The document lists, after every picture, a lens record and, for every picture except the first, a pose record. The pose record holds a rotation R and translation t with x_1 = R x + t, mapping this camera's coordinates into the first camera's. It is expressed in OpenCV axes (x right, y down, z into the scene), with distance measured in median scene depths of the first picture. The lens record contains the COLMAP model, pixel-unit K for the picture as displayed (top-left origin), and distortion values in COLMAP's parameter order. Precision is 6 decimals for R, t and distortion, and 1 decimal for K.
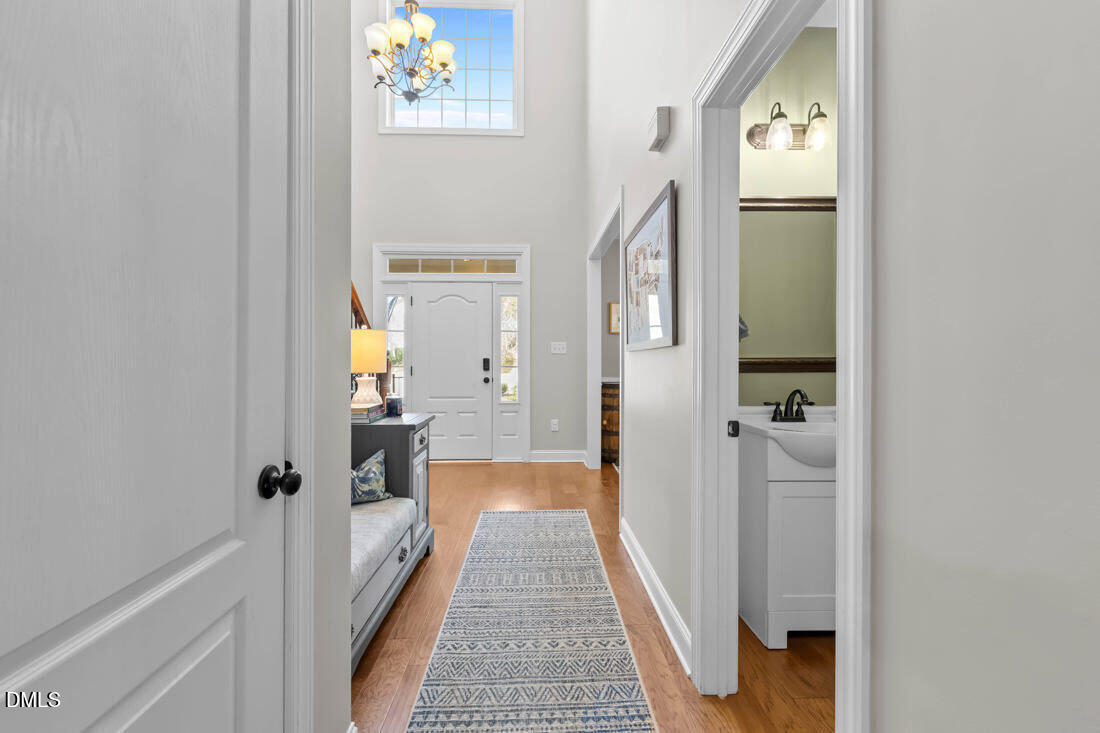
lens RADIAL K [[463.1, 0, 550.8], [0, 463.1, 362.7], [0, 0, 1]] dist [-0.001001, -0.000213]
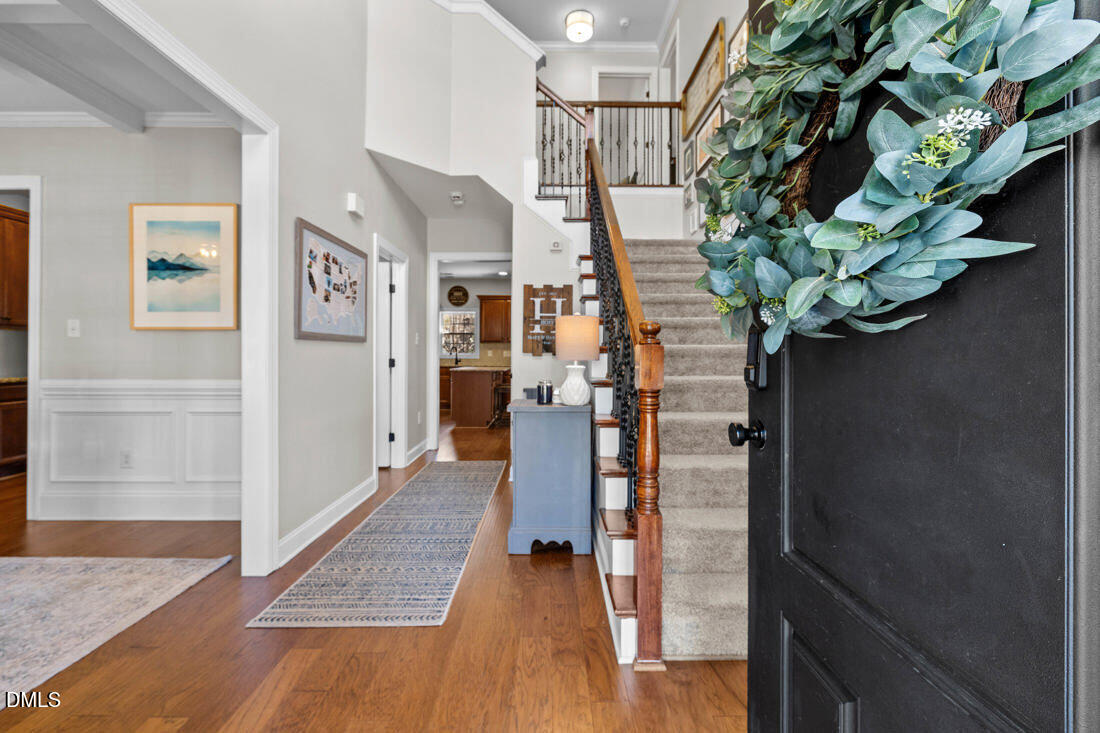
lens RADIAL K [[463.8, 0, 552.2], [0, 463.8, 357.8], [0, 0, 1]] dist [-0.001148, 0.000014]
pose [[-0.999614, -0.006010, 0.027136, -0.387197], [-0.005558, 0.999845, 0.016692, -0.002871], [-0.027232, 0.016534, -0.999492, 2.035044]]
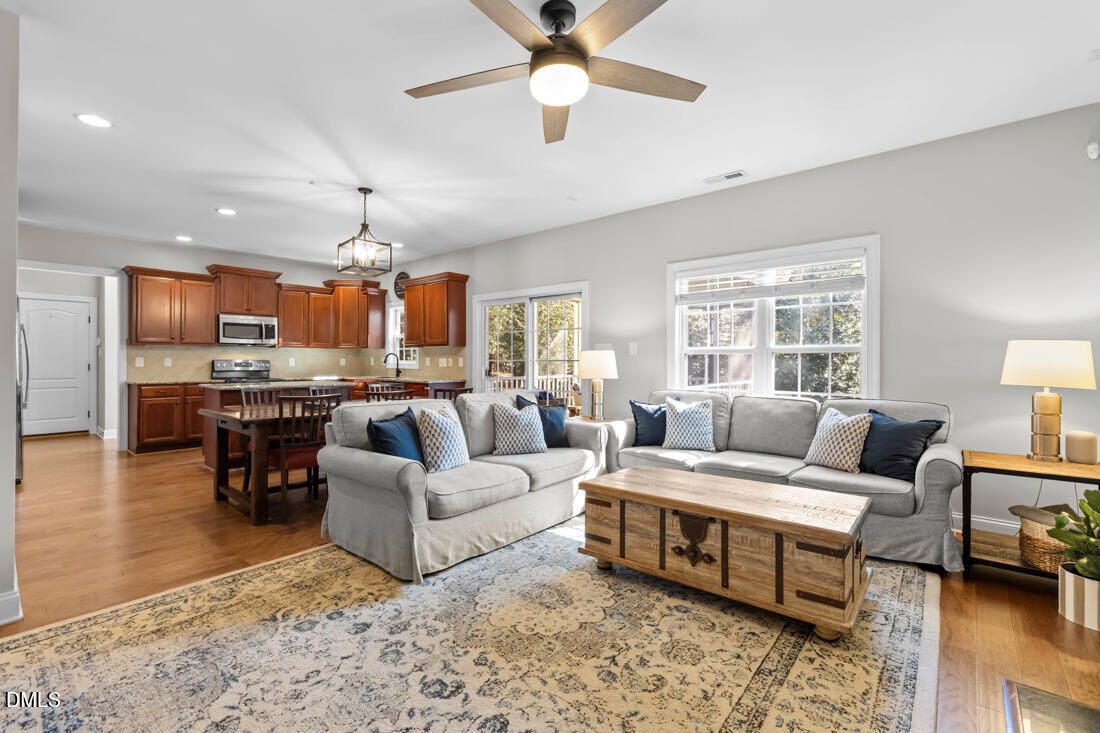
lens RADIAL K [[487.0, 0, 547.8], [0, 487.0, 356.9], [0, 0, 1]] dist [-0.006461, 0.000000]
pose [[-0.732044, 0.001232, 0.681256, -2.175949], [0.002788, 0.999995, 0.001187, -0.002143], [-0.681252, 0.002768, -0.732044, -0.101560]]
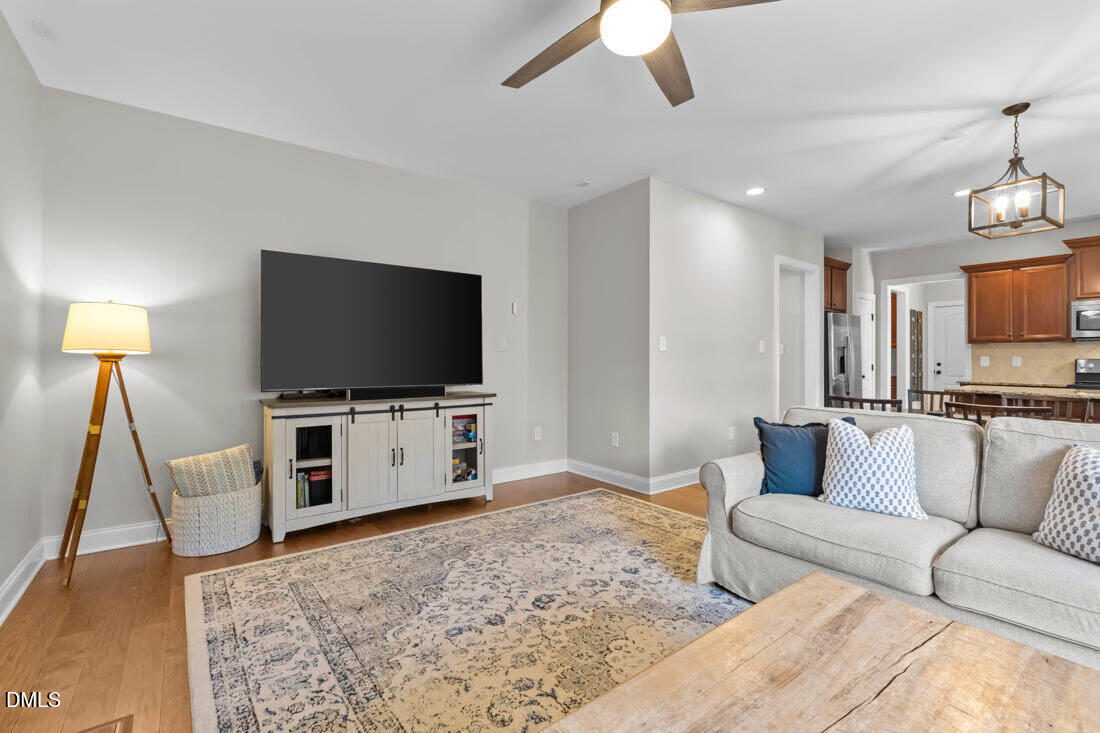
lens RADIAL K [[487.0, 0, 547.8], [0, 487.0, 356.9], [0, 0, 1]] dist [-0.006461, 0.000000]
pose [[0.823650, 0.000749, 0.567098, -2.119785], [0.005781, 0.999936, -0.009717, 0.009896], [-0.567069, 0.011282, 0.823593, -1.206516]]
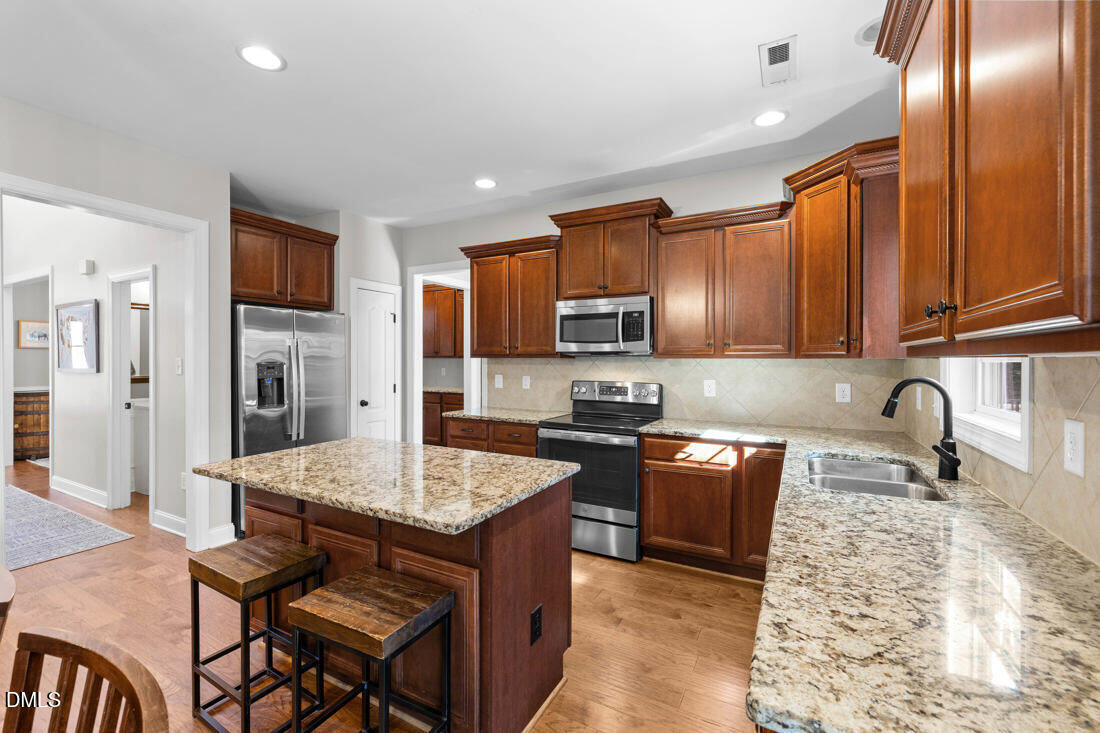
lens RADIAL K [[463.1, 0, 550.8], [0, 463.1, 362.7], [0, 0, 1]] dist [-0.001001, -0.000213]
pose [[0.512089, -0.007838, 0.858897, -0.381644], [0.006999, 0.999963, 0.004952, -0.052689], [-0.858904, 0.003476, 0.512125, -1.474402]]
